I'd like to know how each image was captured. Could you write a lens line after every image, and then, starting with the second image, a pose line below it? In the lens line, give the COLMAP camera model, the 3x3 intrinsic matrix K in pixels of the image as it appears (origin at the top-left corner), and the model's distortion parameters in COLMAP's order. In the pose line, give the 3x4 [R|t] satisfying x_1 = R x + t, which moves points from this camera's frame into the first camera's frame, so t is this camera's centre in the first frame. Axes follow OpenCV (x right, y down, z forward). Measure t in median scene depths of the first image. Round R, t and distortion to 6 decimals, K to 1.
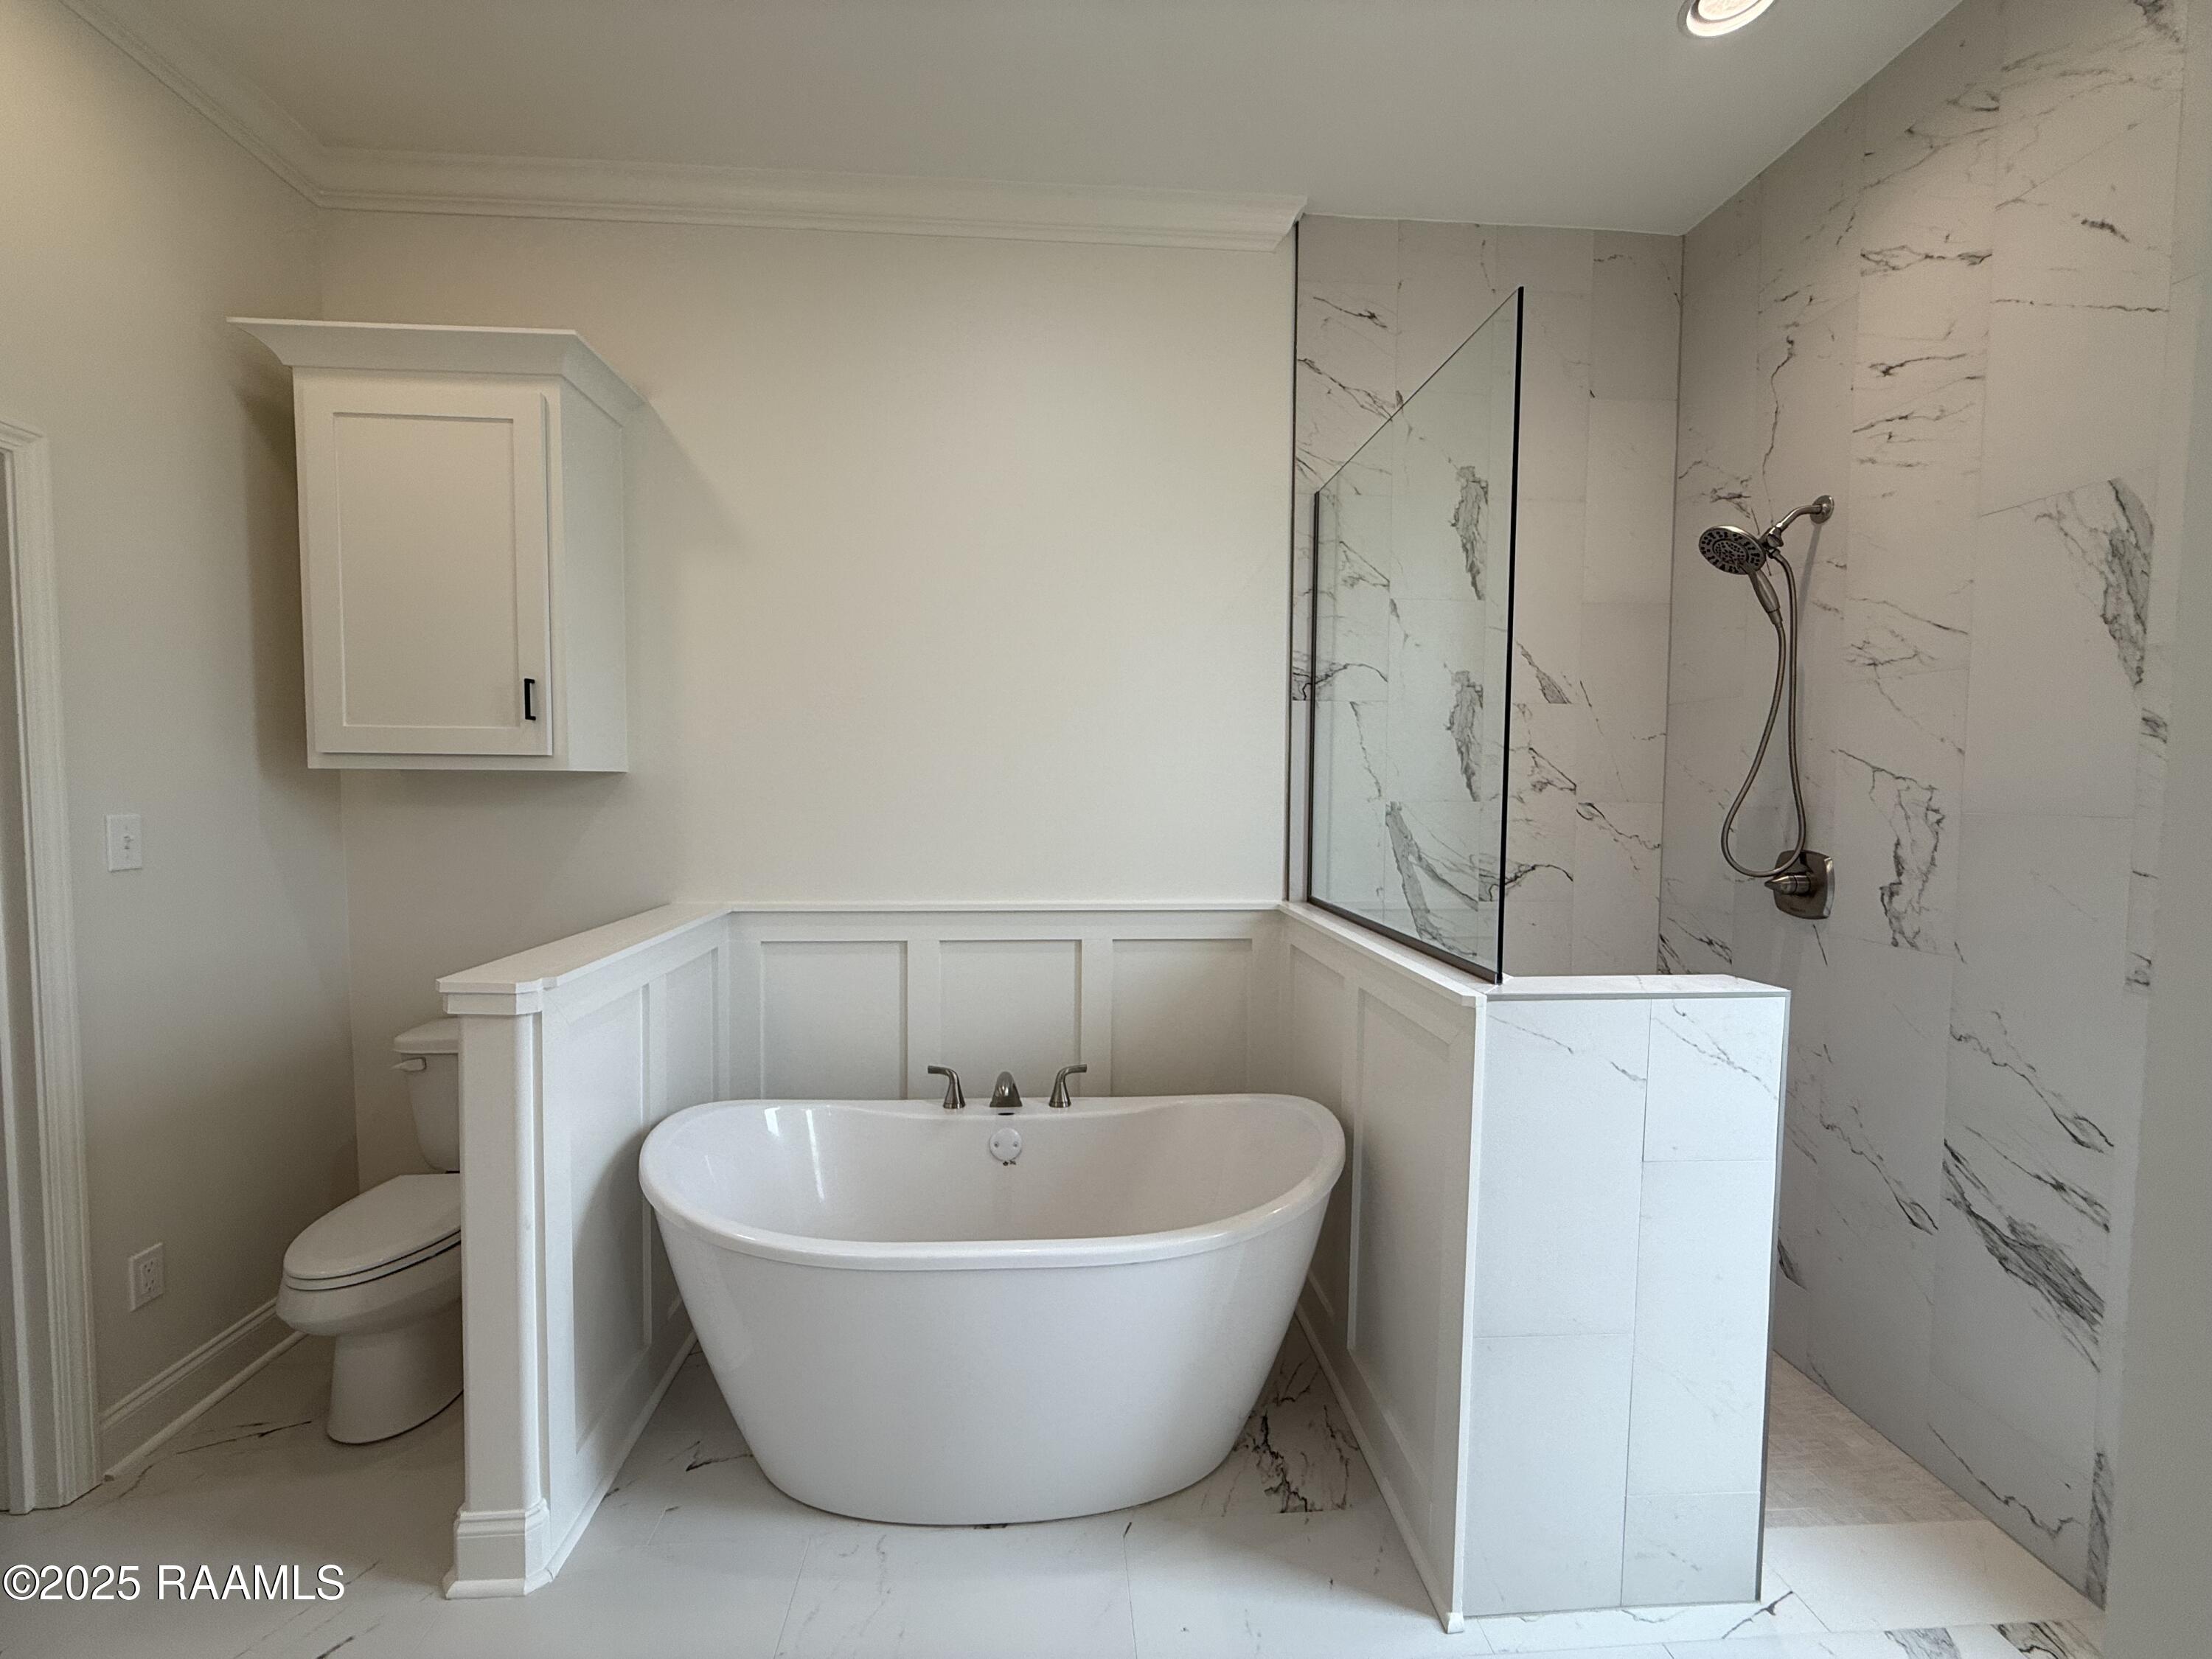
lens RADIAL K [[880.7, 0, 1098.4], [0, 880.7, 826.6], [0, 0, 1]] dist [0.000274, 0.000065]
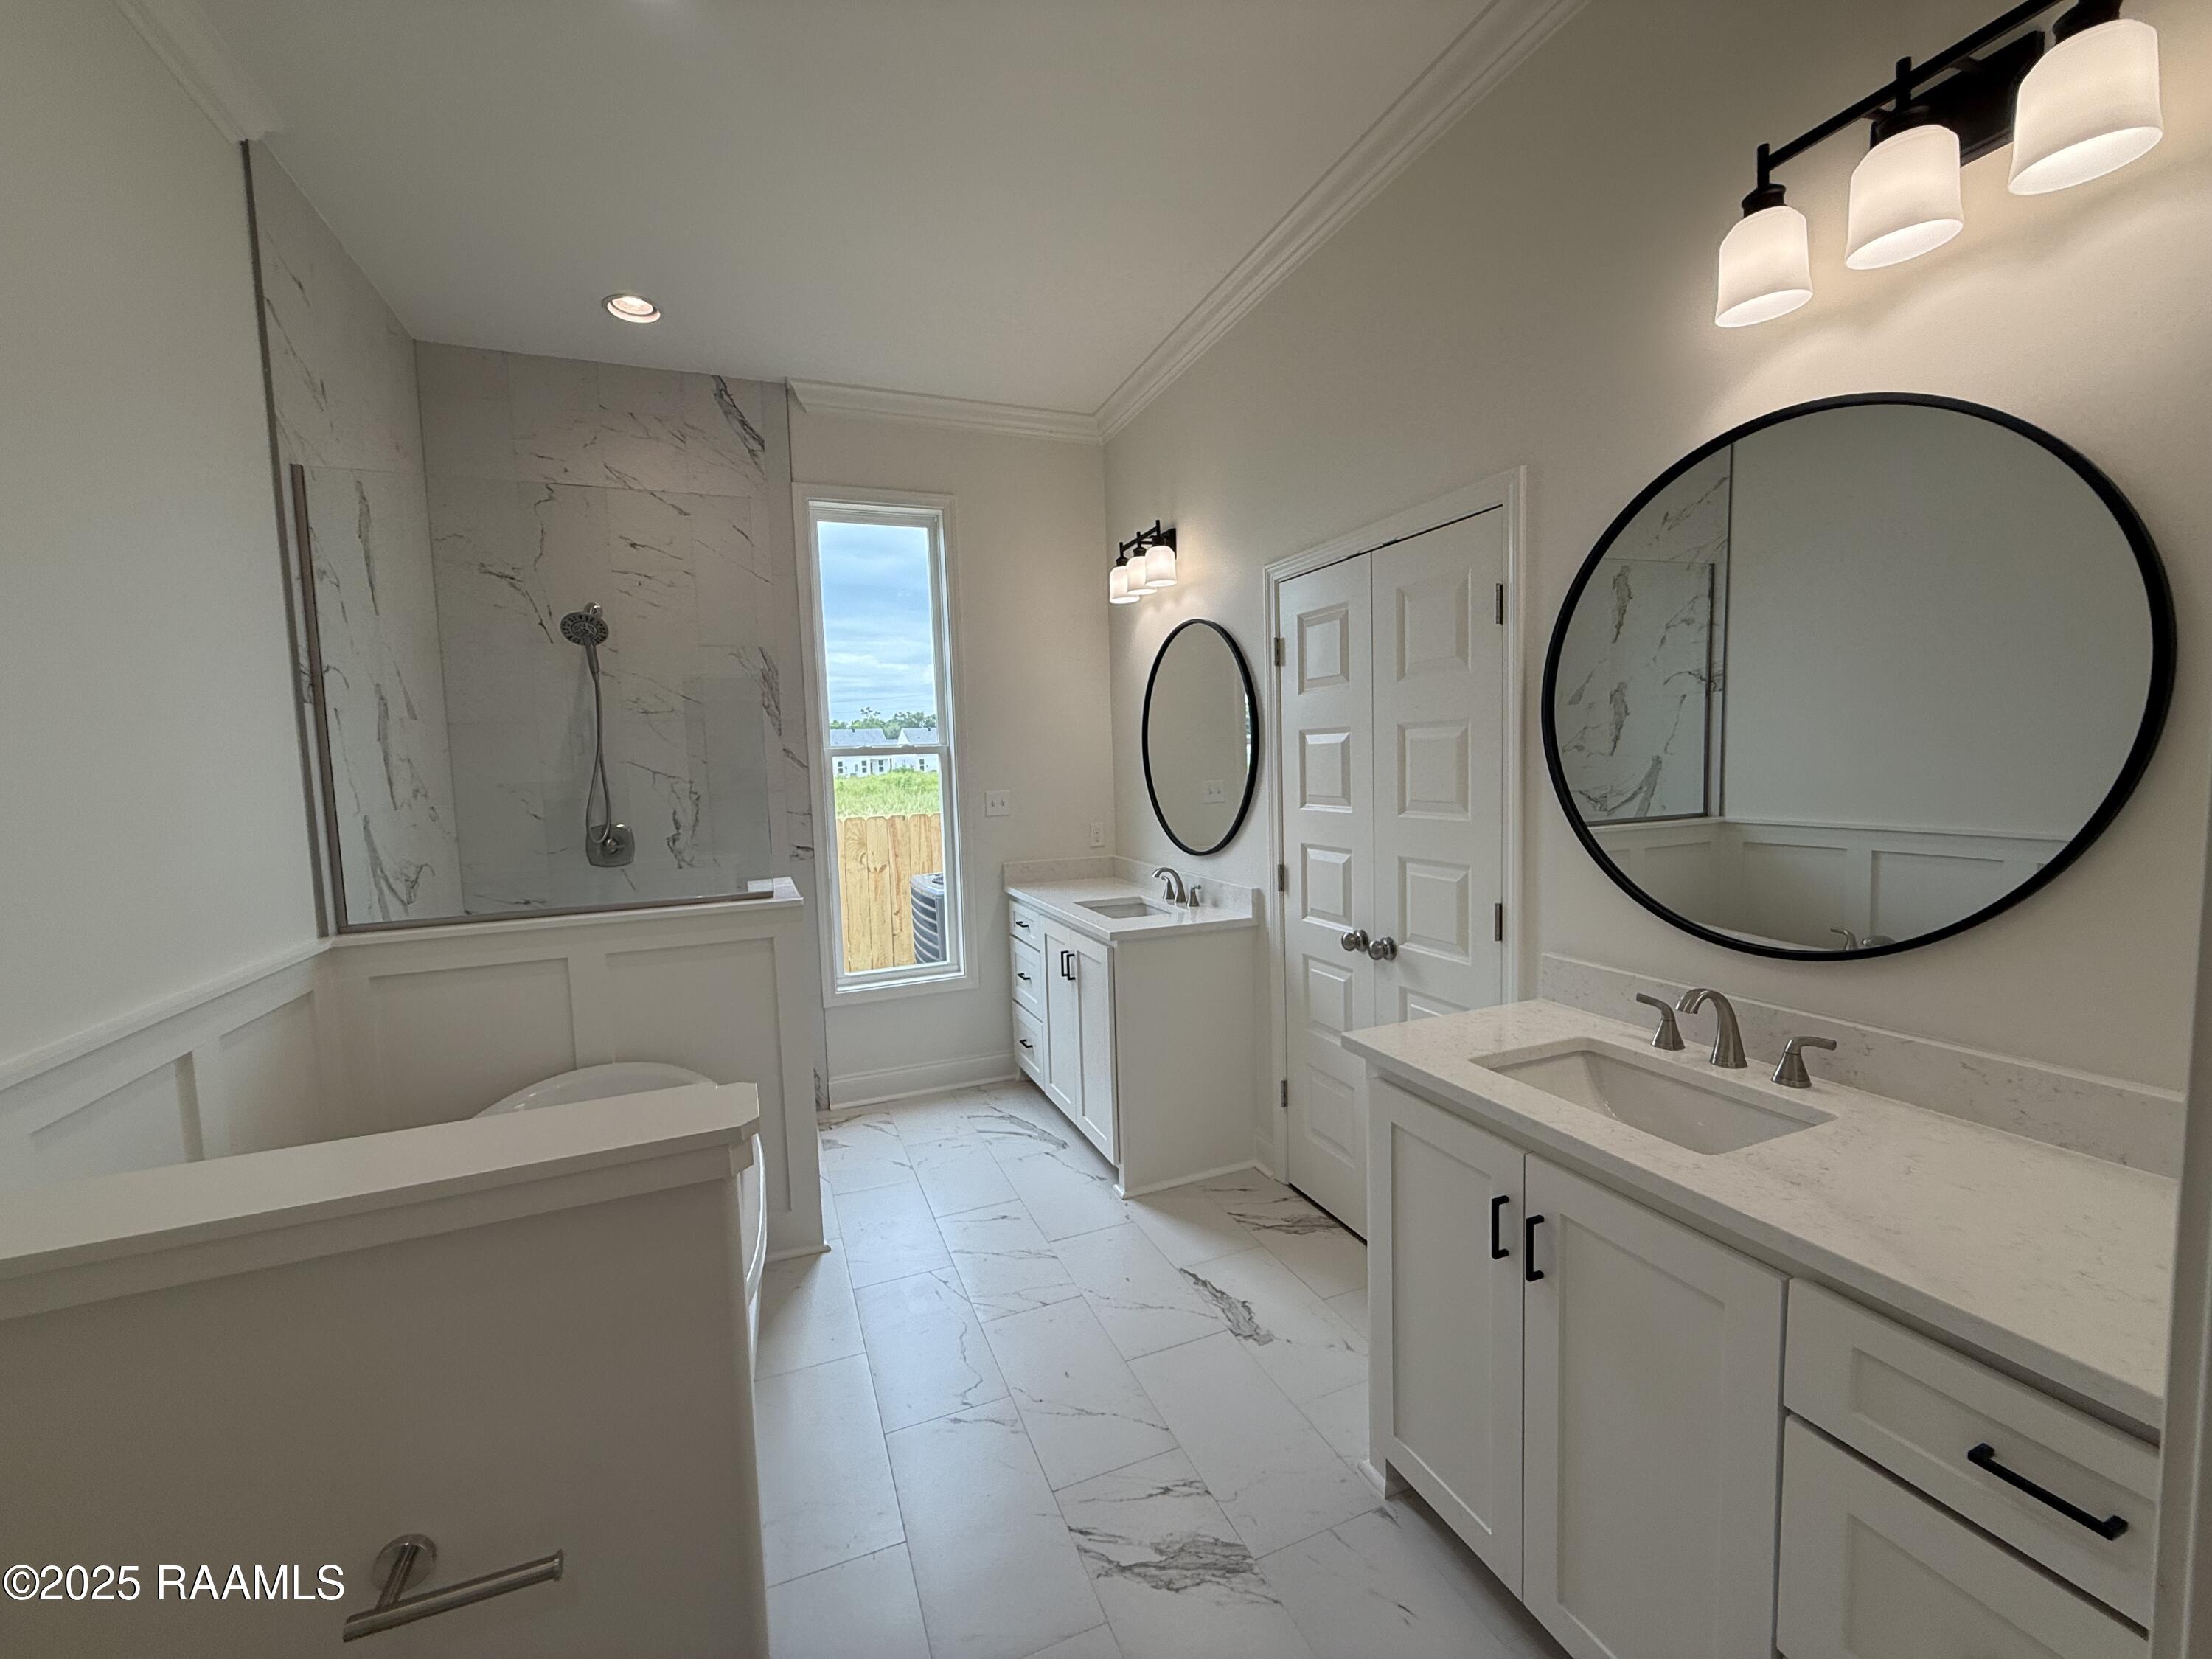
lens RADIAL K [[880.7, 0, 1099.5], [0, 880.7, 824.1], [0, 0, 1]] dist [0.000274, 0.000065]
pose [[-0.307706, -0.069130, 0.948967, -1.015621], [0.078335, 0.992131, 0.097674, -0.061598], [-0.948251, 0.104392, -0.299870, 0.657797]]
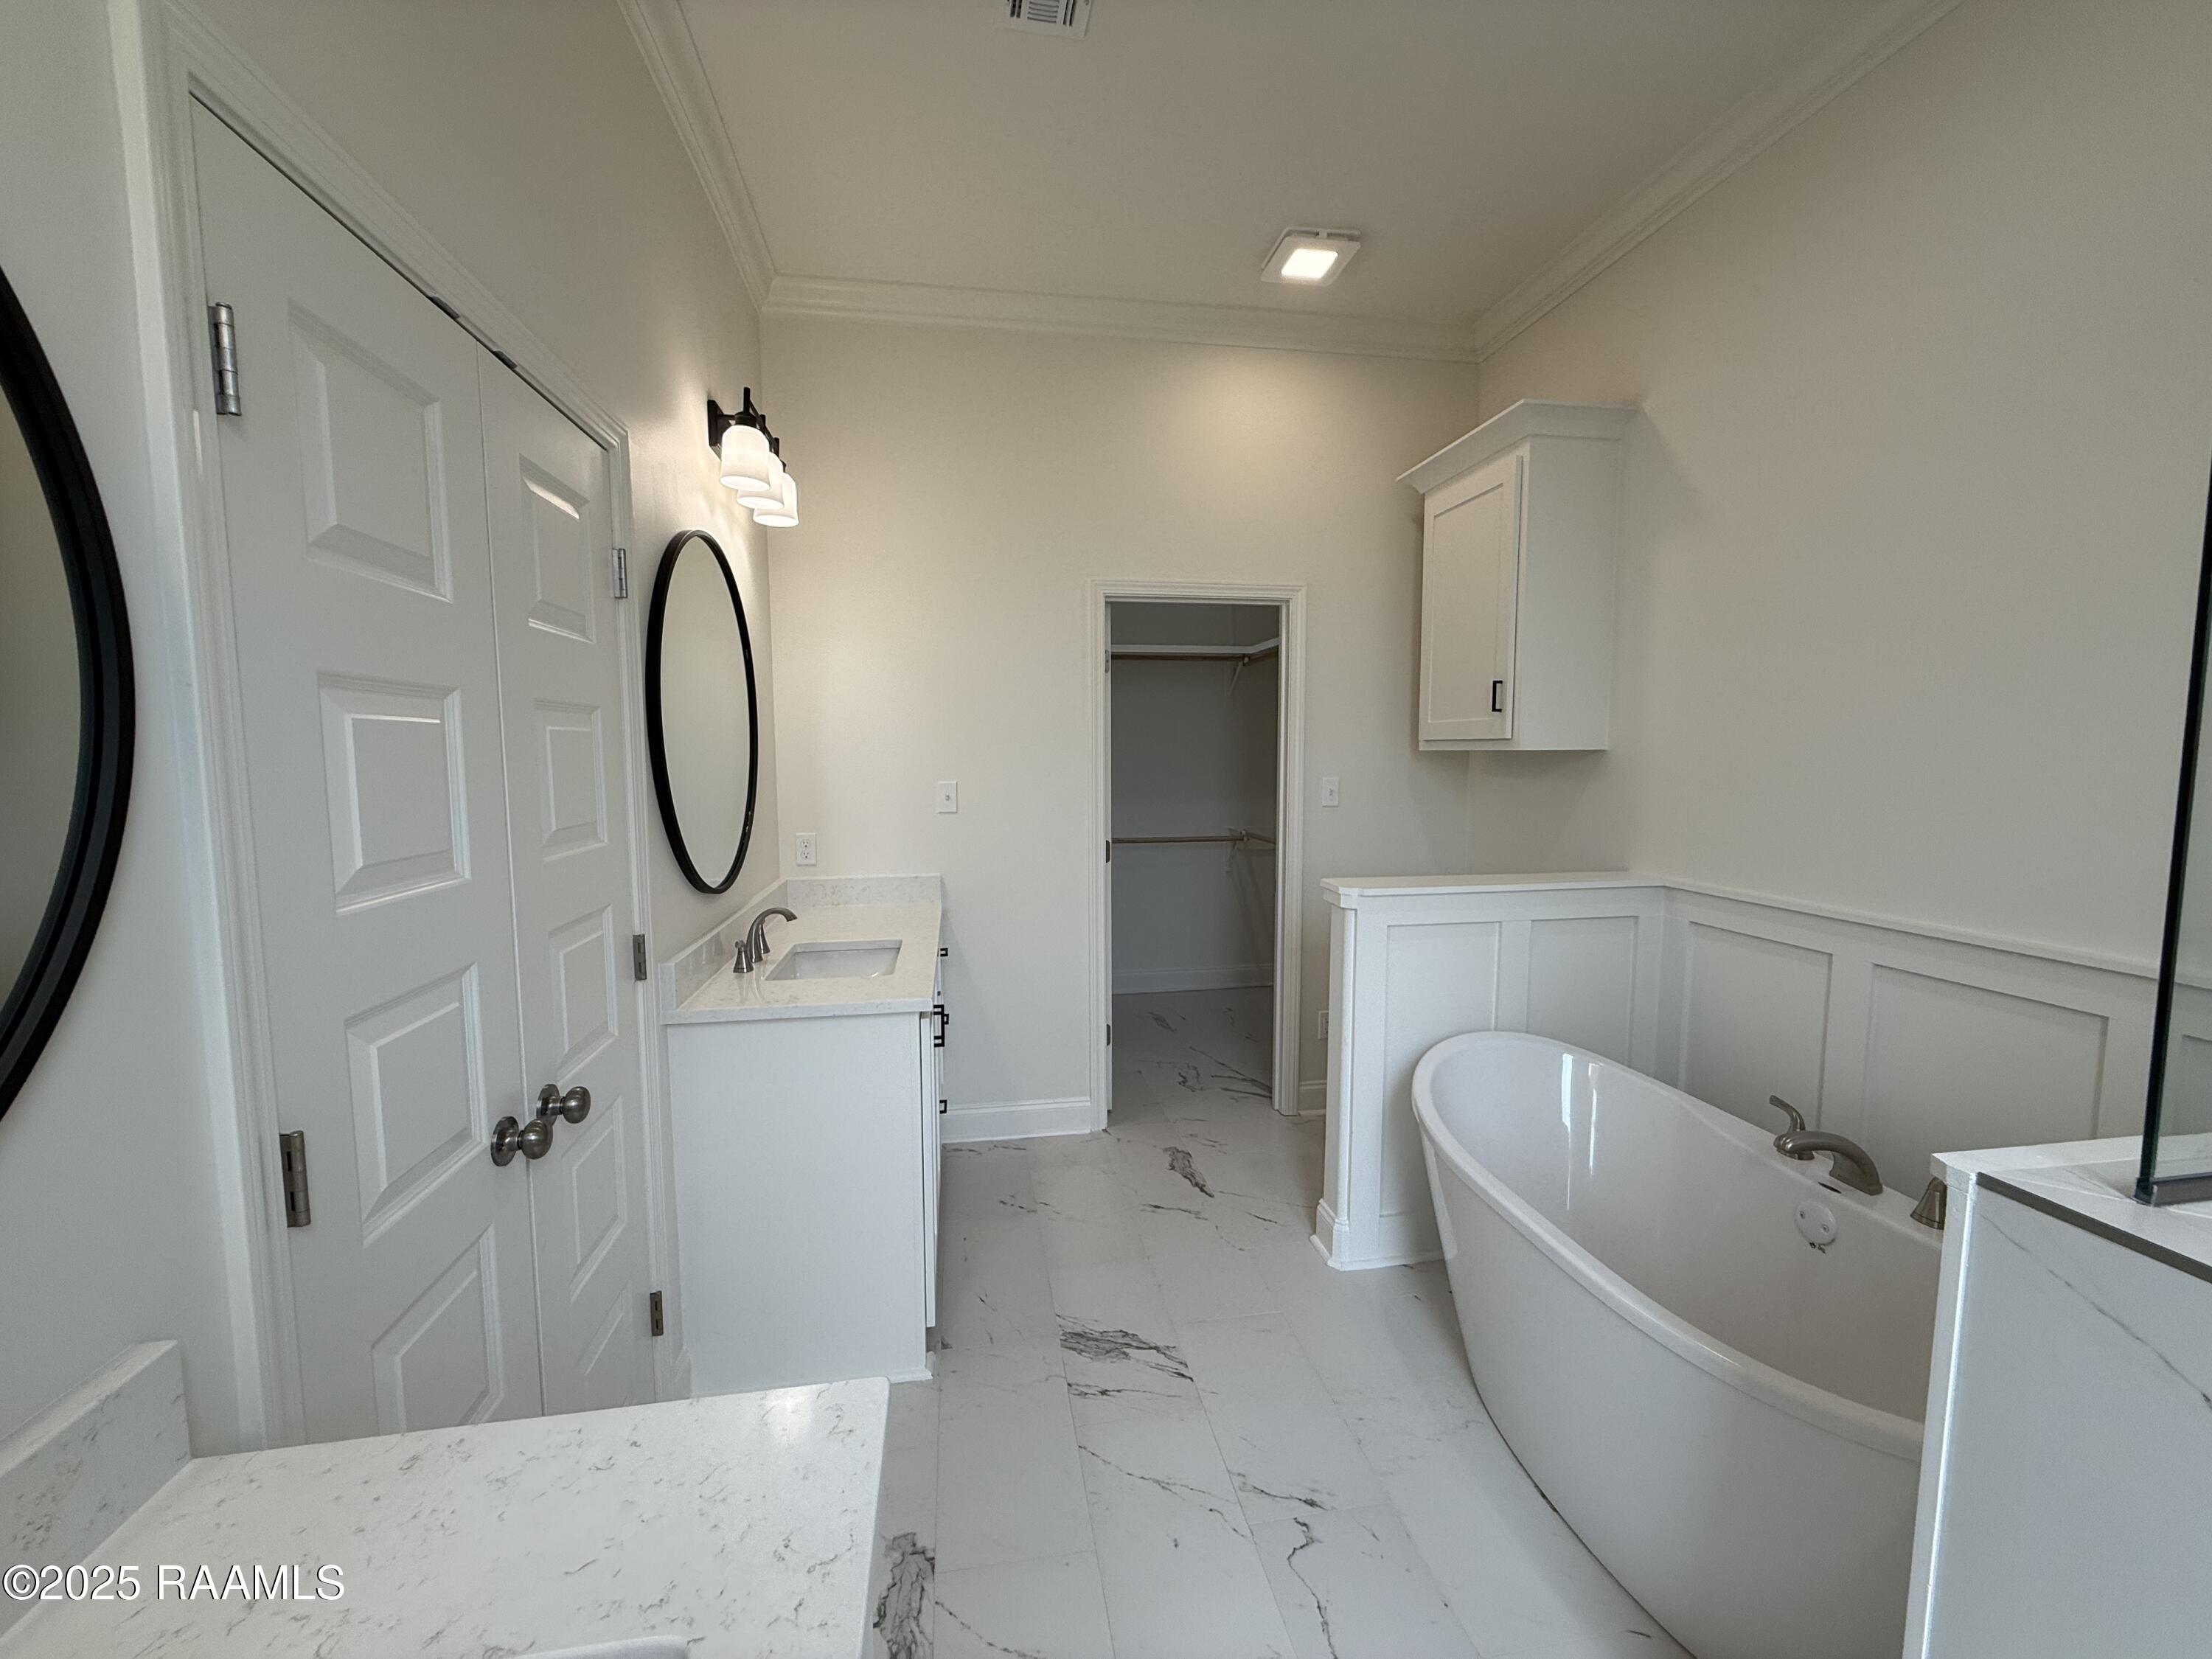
lens RADIAL K [[880.7, 0, 1110.8], [0, 880.7, 829.3], [0, 0, 1]] dist [0.000274, 0.000065]
pose [[0.105694, 0.078902, -0.991263, 0.614606], [-0.046607, 0.996145, 0.074321, -0.017510], [0.993306, 0.038345, 0.108964, 0.291720]]
